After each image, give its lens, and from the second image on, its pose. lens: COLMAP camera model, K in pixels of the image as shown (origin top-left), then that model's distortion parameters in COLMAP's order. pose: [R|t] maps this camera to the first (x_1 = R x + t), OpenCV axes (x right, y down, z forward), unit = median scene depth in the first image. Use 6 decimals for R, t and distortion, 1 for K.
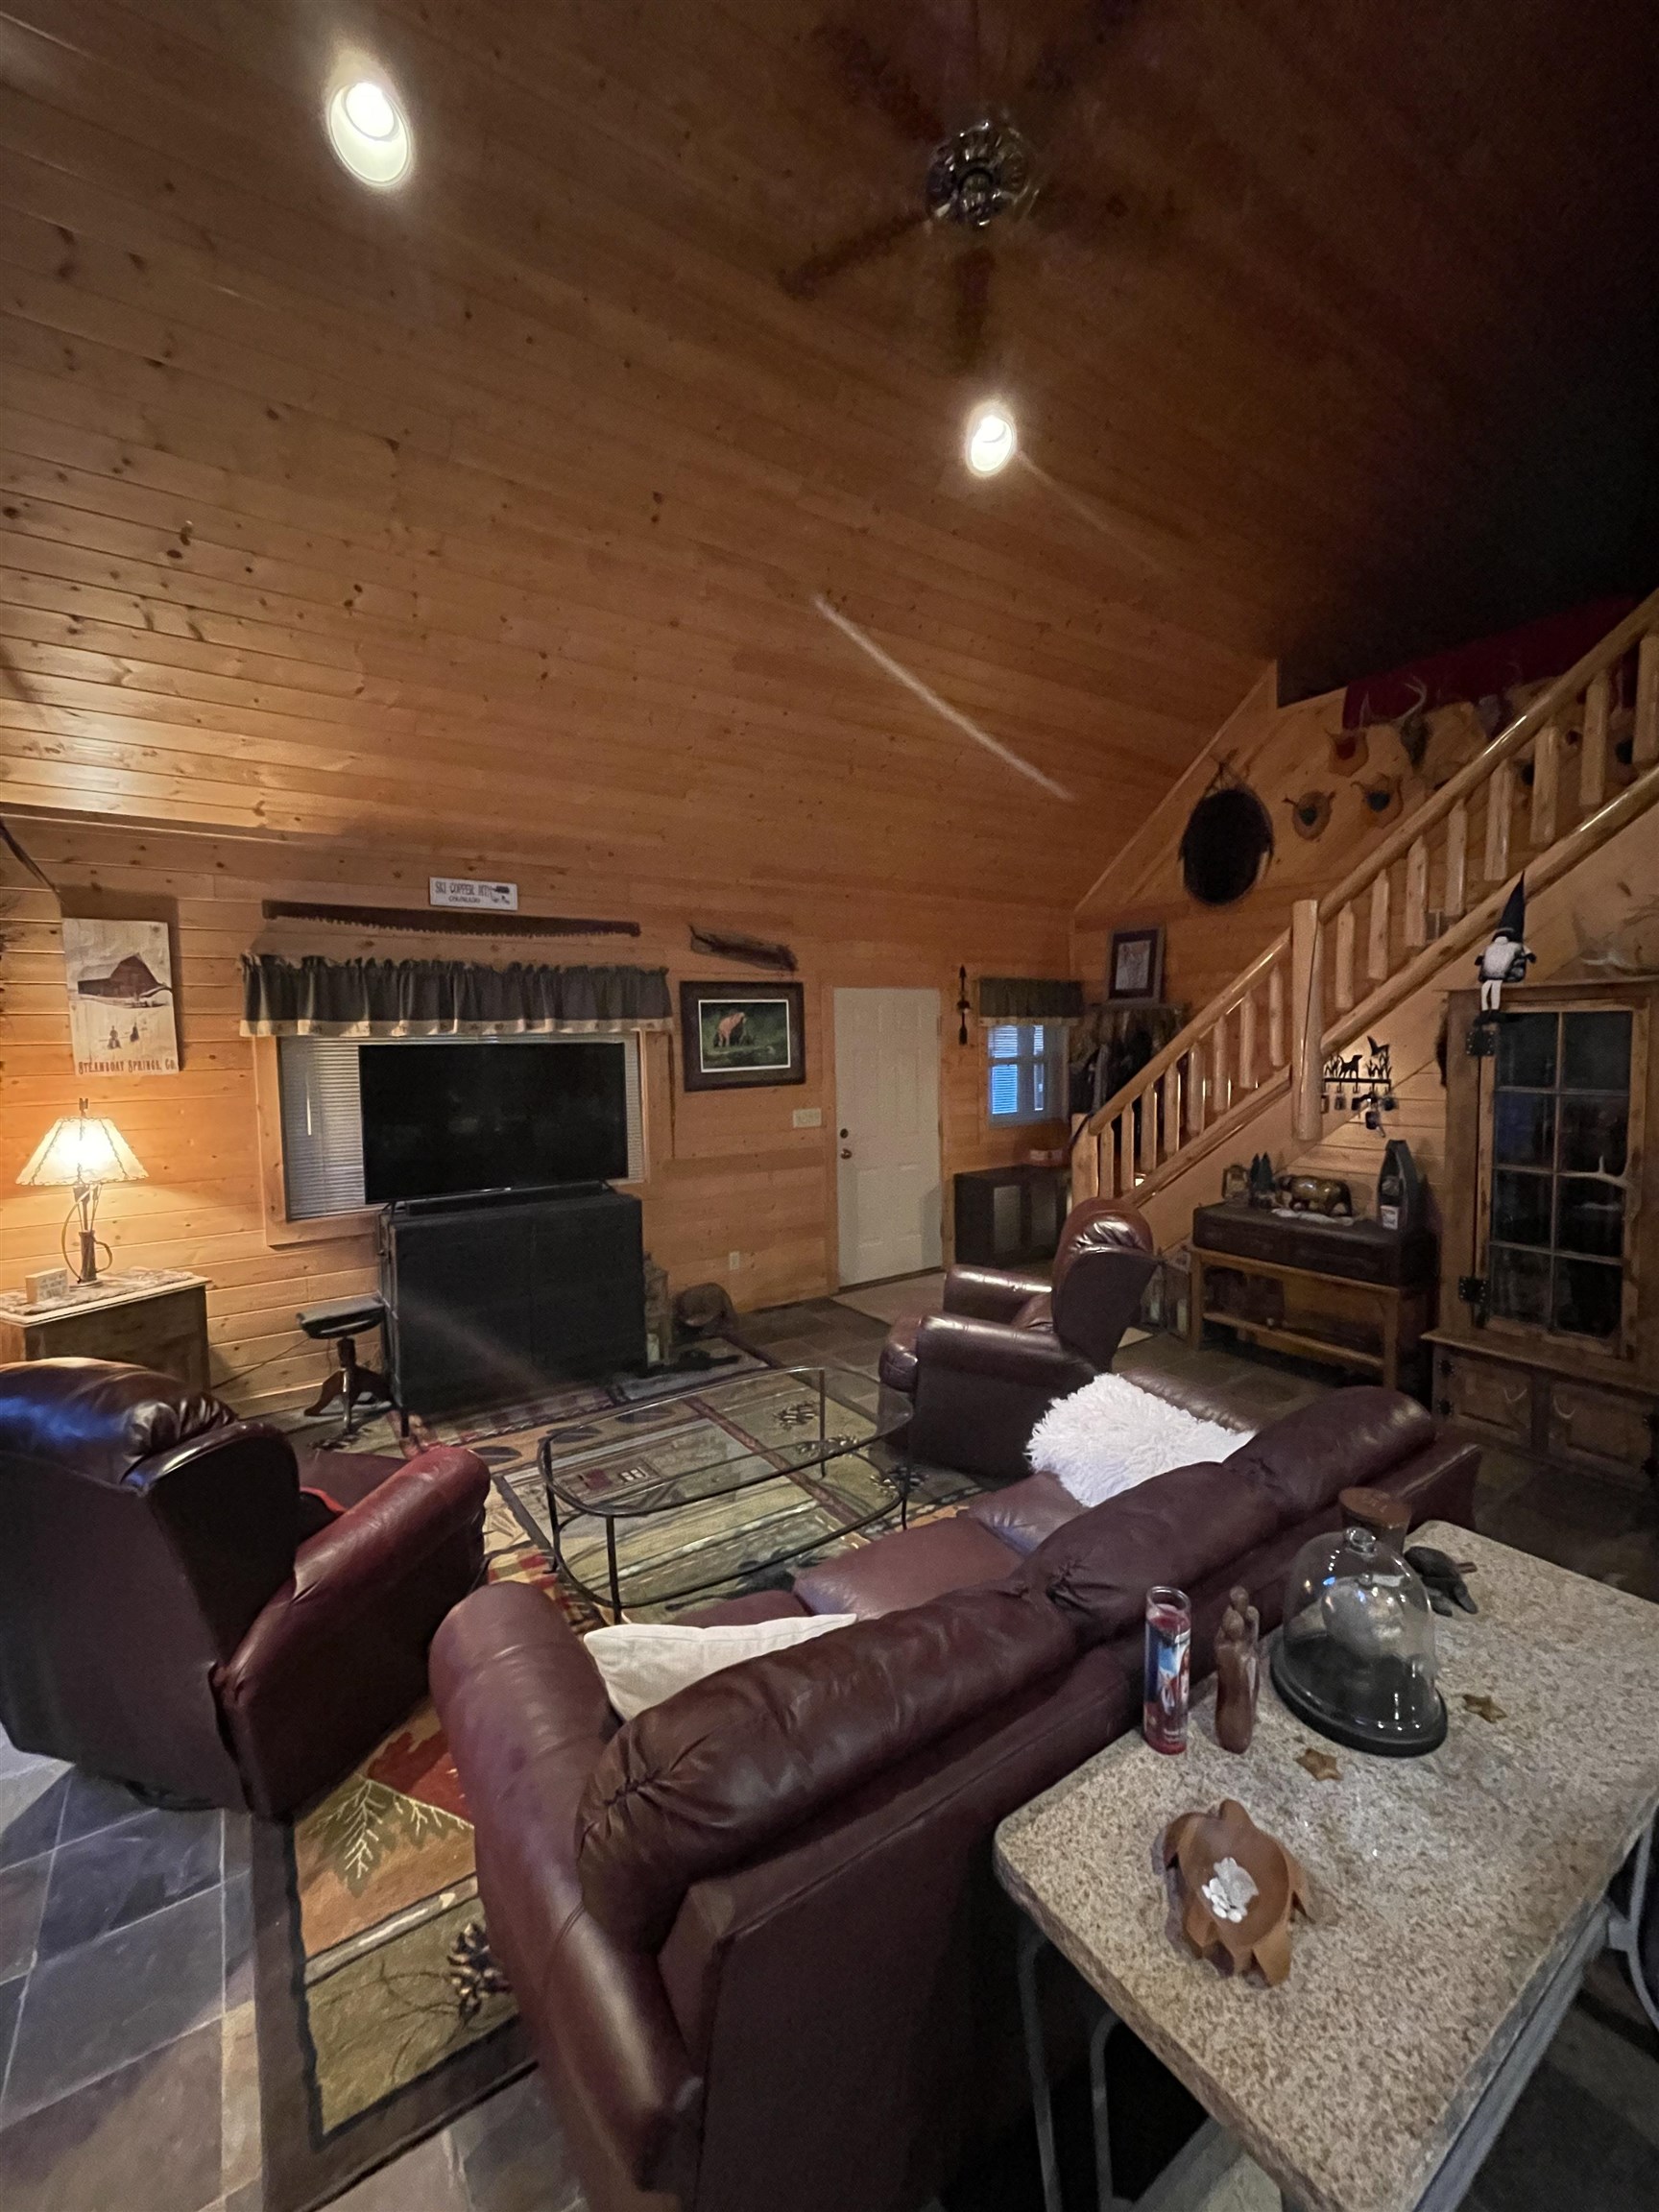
lens RADIAL K [[888.4, 0, 832.7], [0, 888.4, 1100.6], [0, 0, 1]] dist [0.002059, -0.000146]
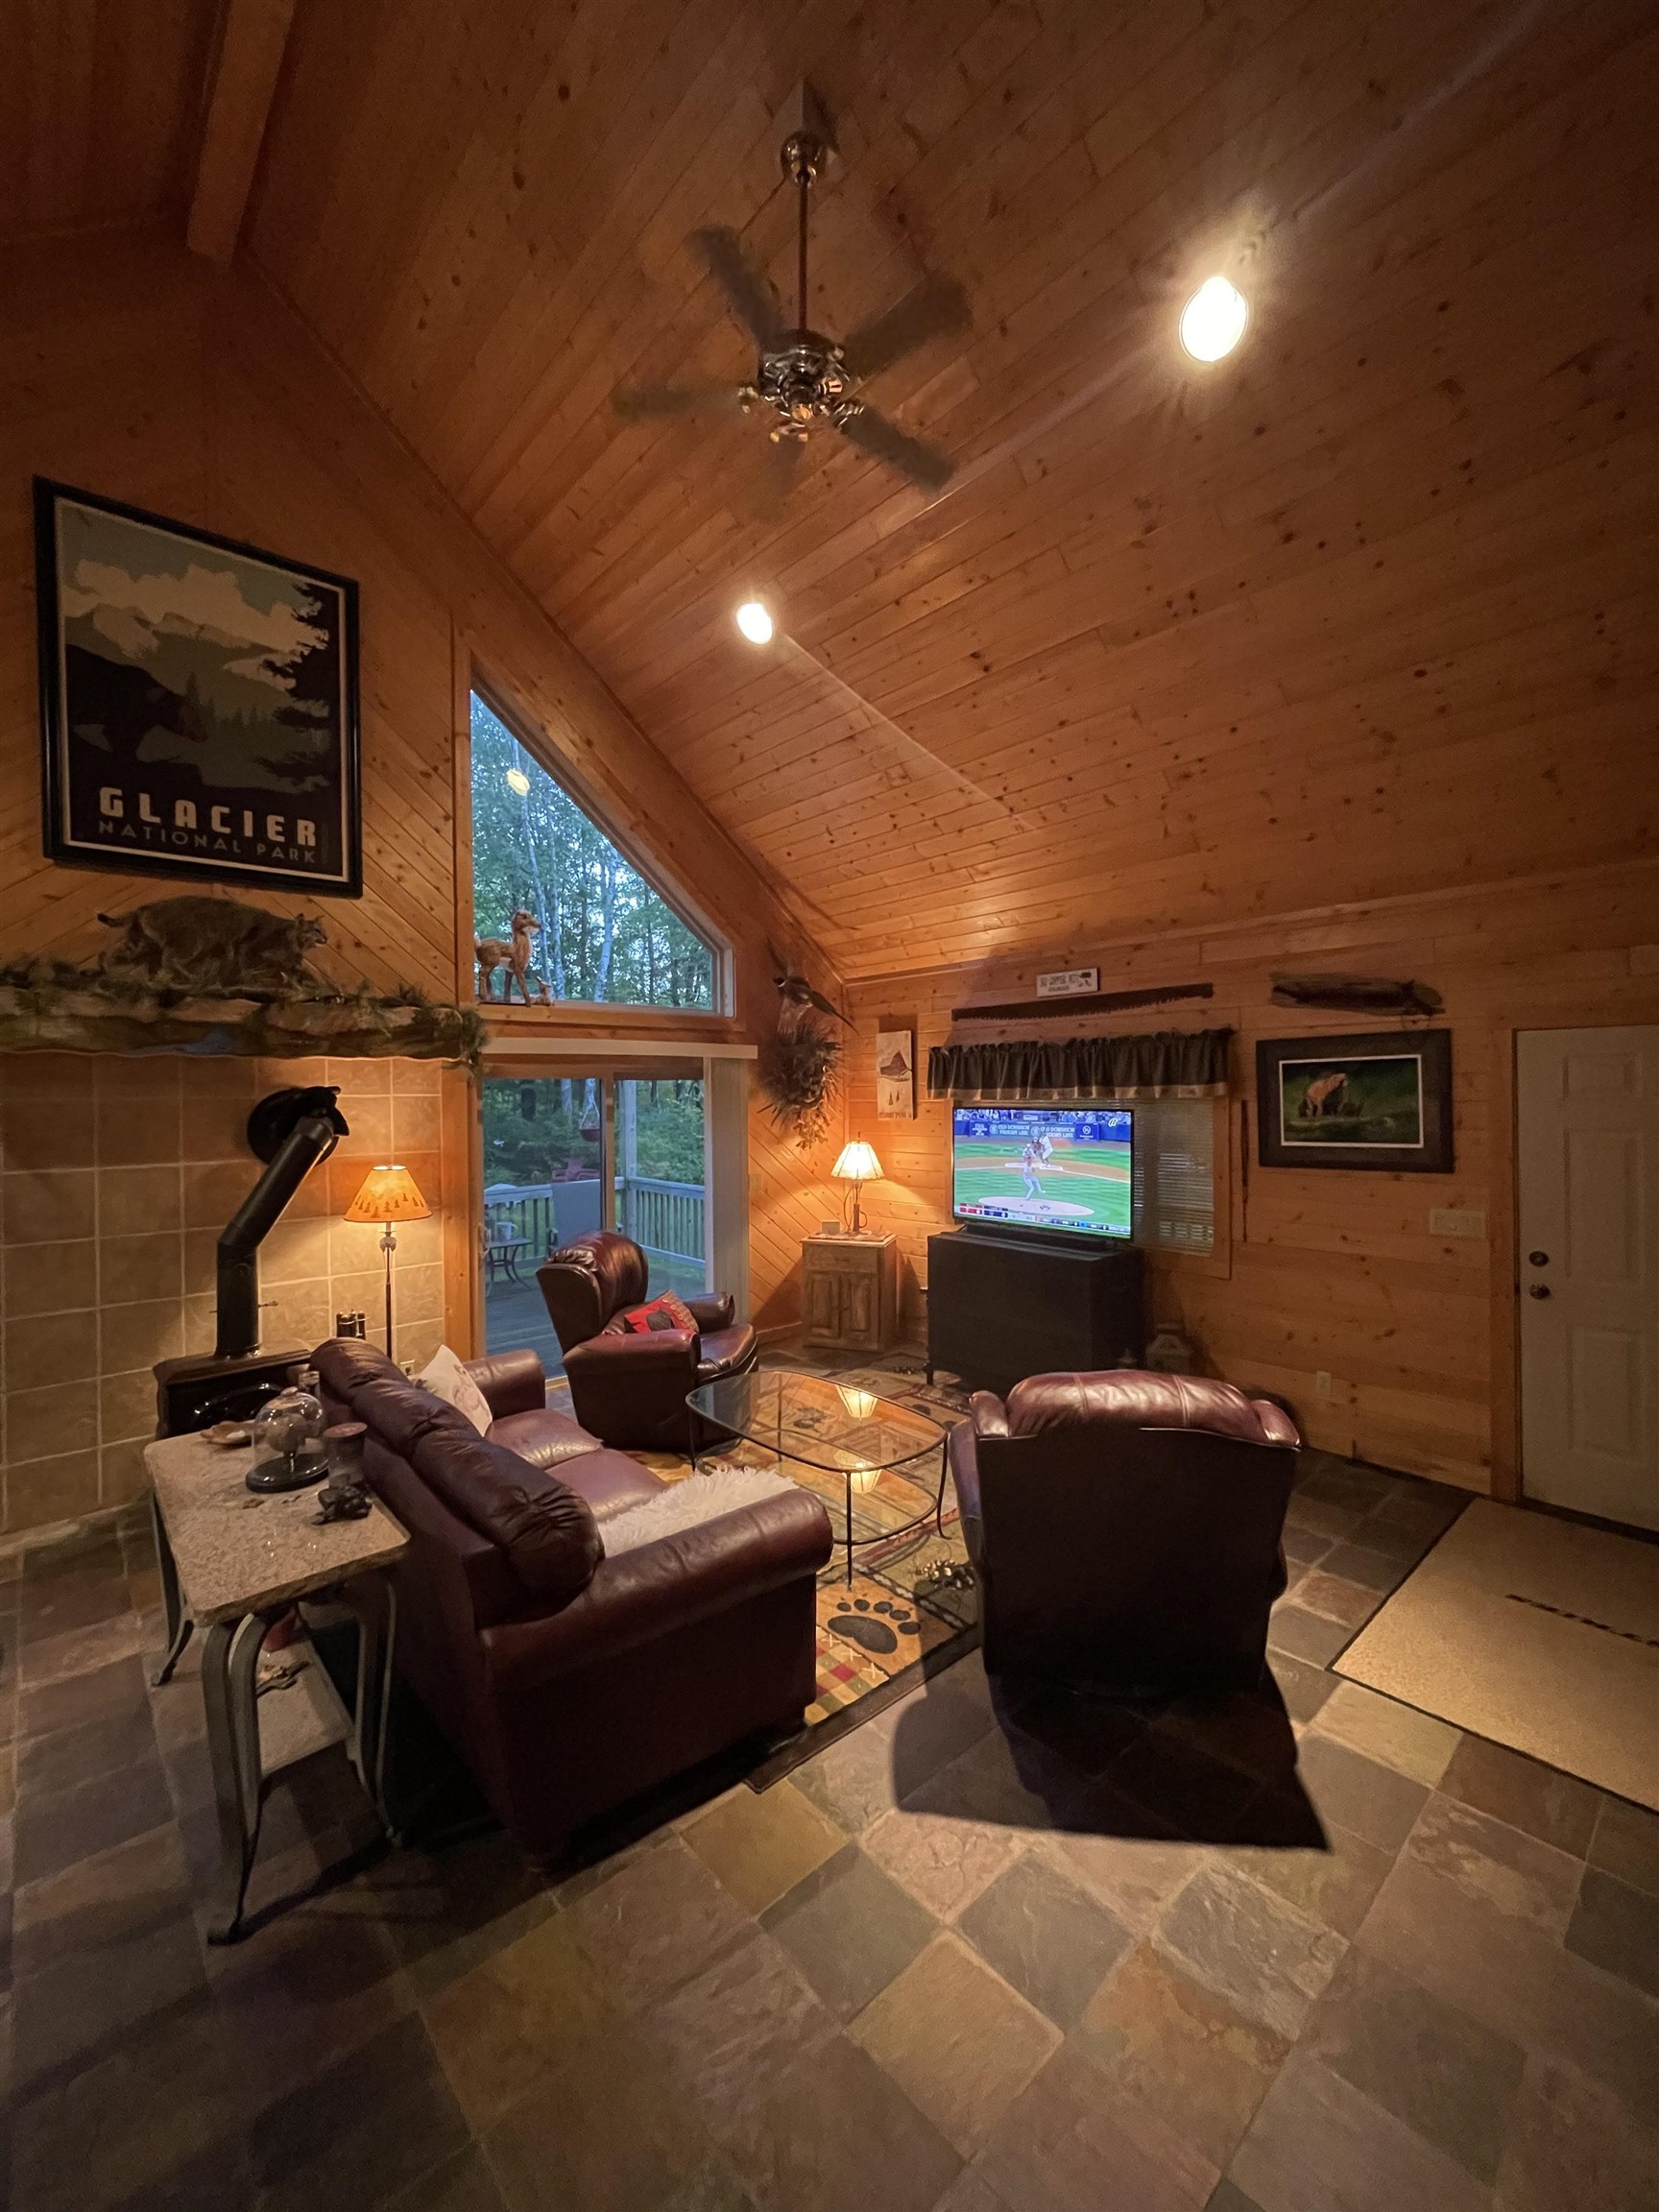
lens RADIAL K [[888.4, 0, 832.1], [0, 888.4, 1098.8], [0, 0, 1]] dist [0.002059, -0.000146]
pose [[0.134527, 0.017700, -0.990752, 0.650336], [-0.065861, 0.997789, 0.008883, -0.056057], [0.988719, 0.064057, 0.135395, 0.460092]]
